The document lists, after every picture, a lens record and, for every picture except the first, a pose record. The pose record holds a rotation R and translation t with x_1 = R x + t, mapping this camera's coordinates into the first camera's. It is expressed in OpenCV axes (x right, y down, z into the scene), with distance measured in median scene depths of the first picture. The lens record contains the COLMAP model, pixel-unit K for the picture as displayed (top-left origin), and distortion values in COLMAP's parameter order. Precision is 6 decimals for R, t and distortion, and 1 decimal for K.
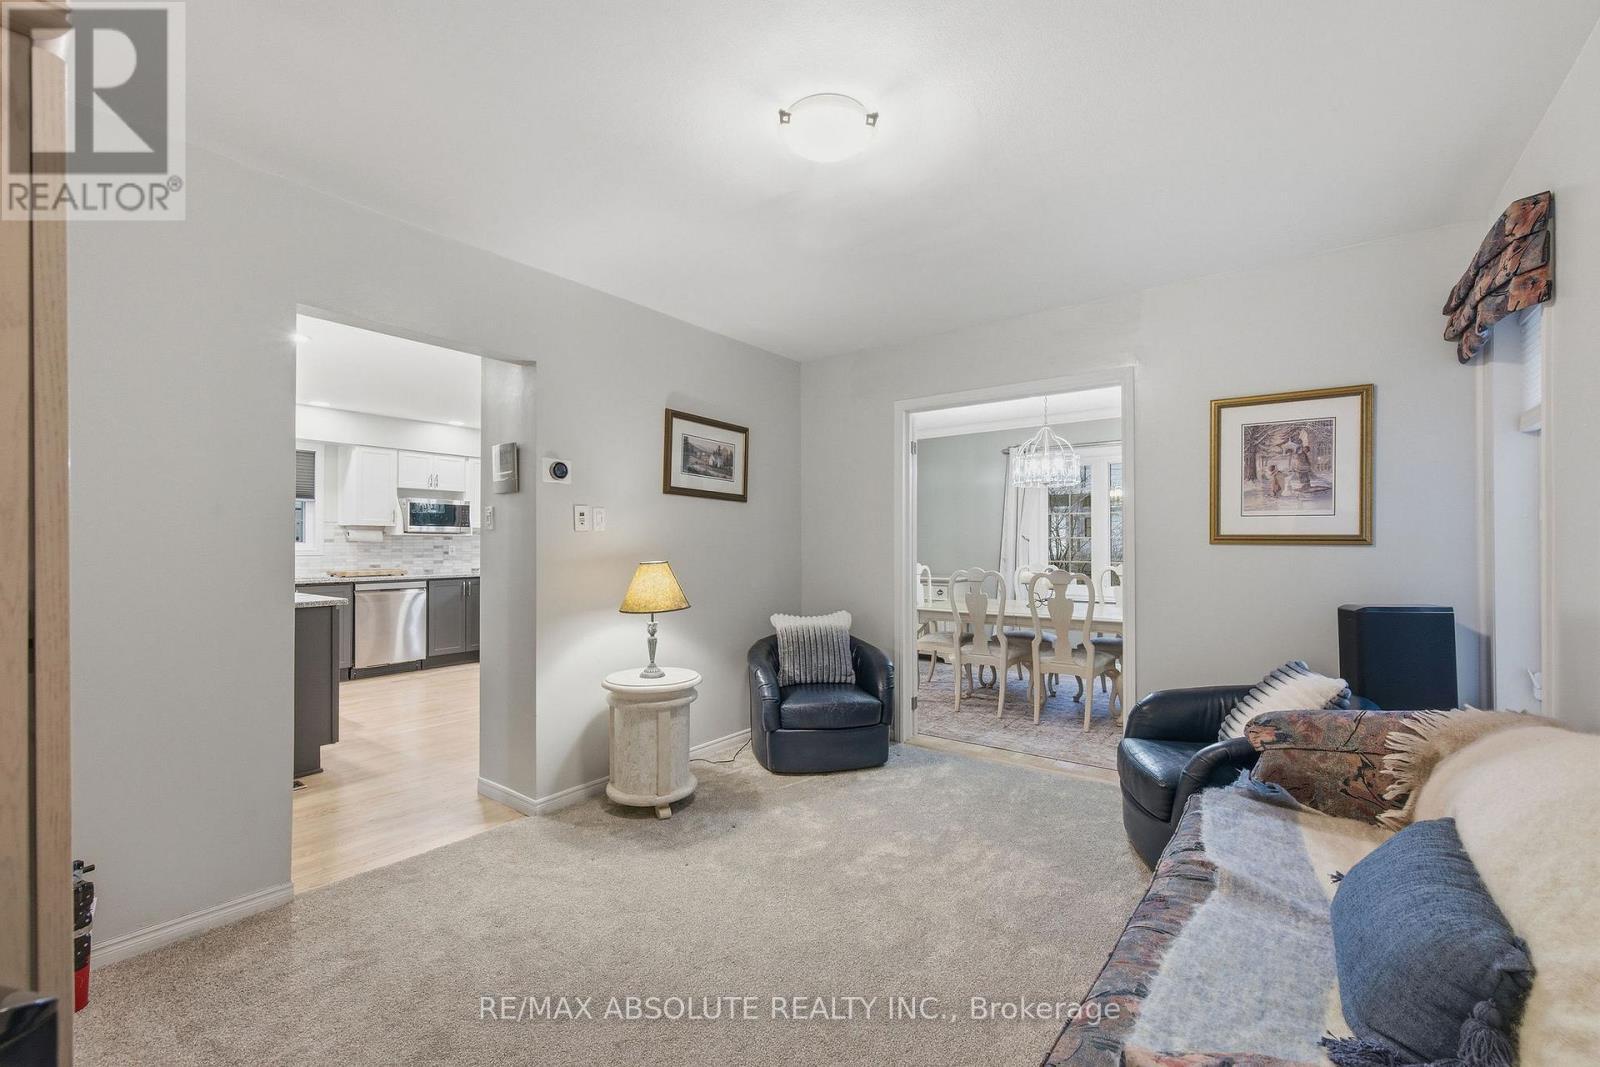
lens RADIAL K [[640.9, 0, 777.9], [0, 640.9, 538.2], [0, 0, 1]] dist [0.000667, -0.000288]
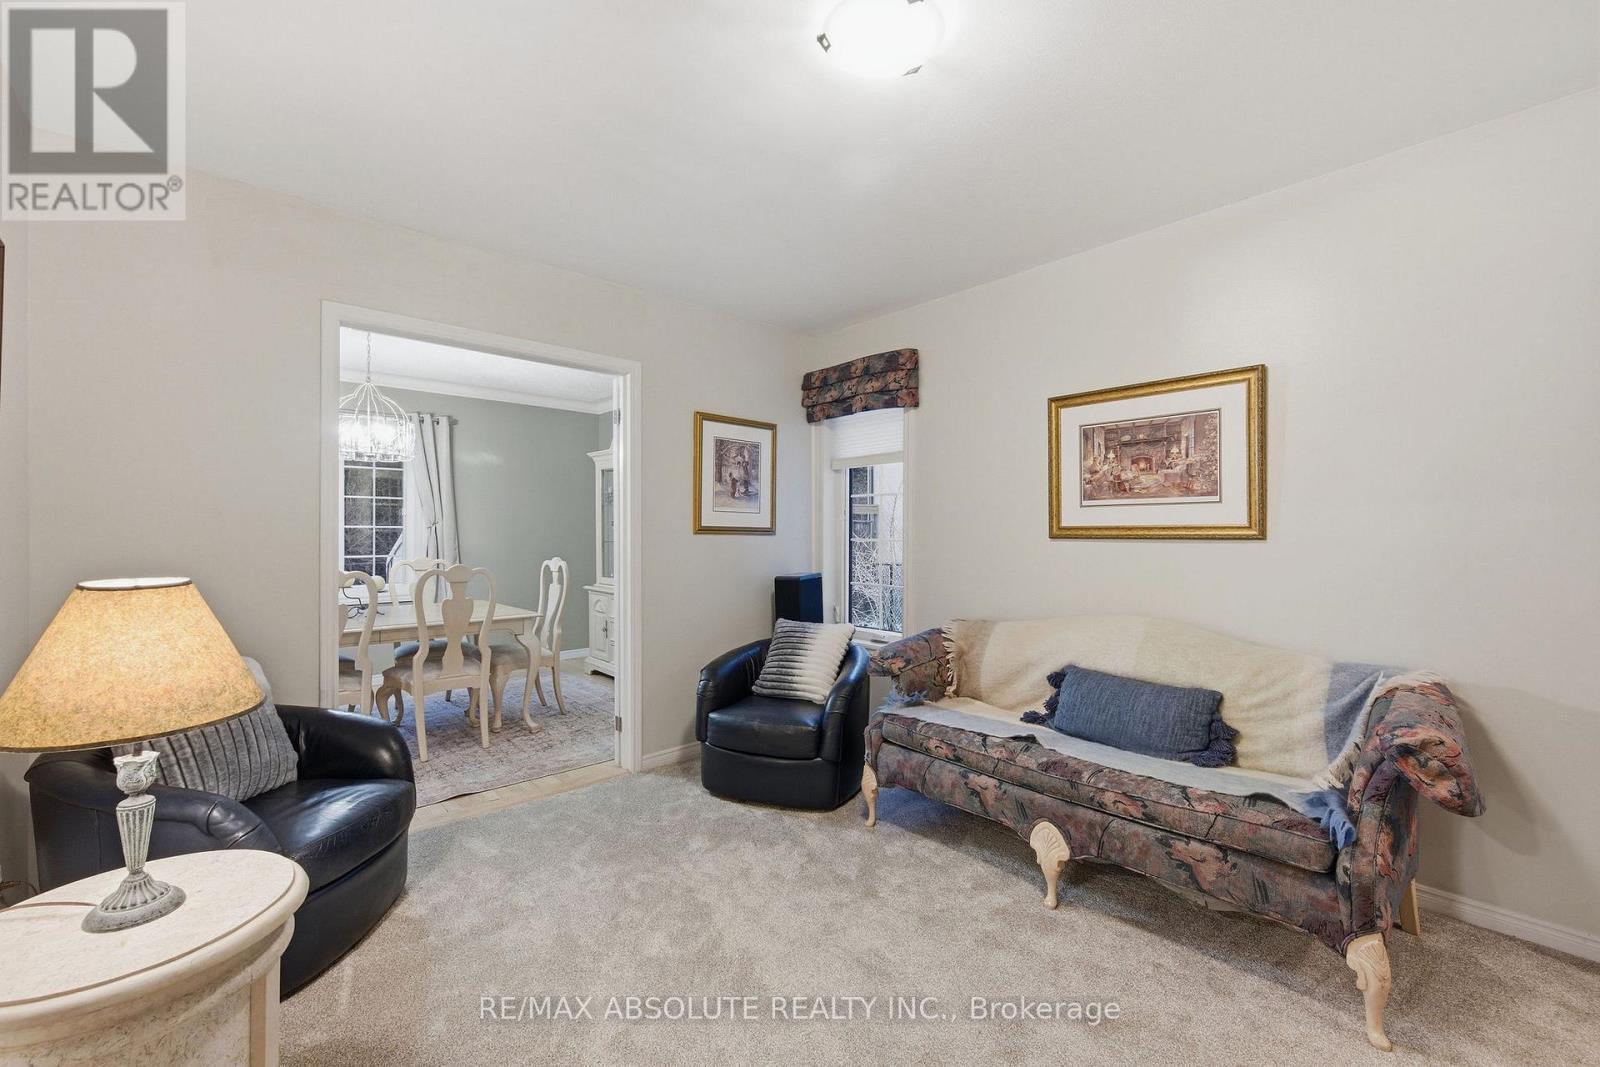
lens RADIAL K [[670.8, 0, 800.0], [0, 670.8, 533.5], [0, 0, 1]] dist [0.000375, -0.000047]
pose [[0.176333, 0.004262, 0.984321, -0.530129], [-0.010117, 0.999946, -0.002517, 0.010124], [-0.984279, -0.009515, 0.176367, 0.634514]]
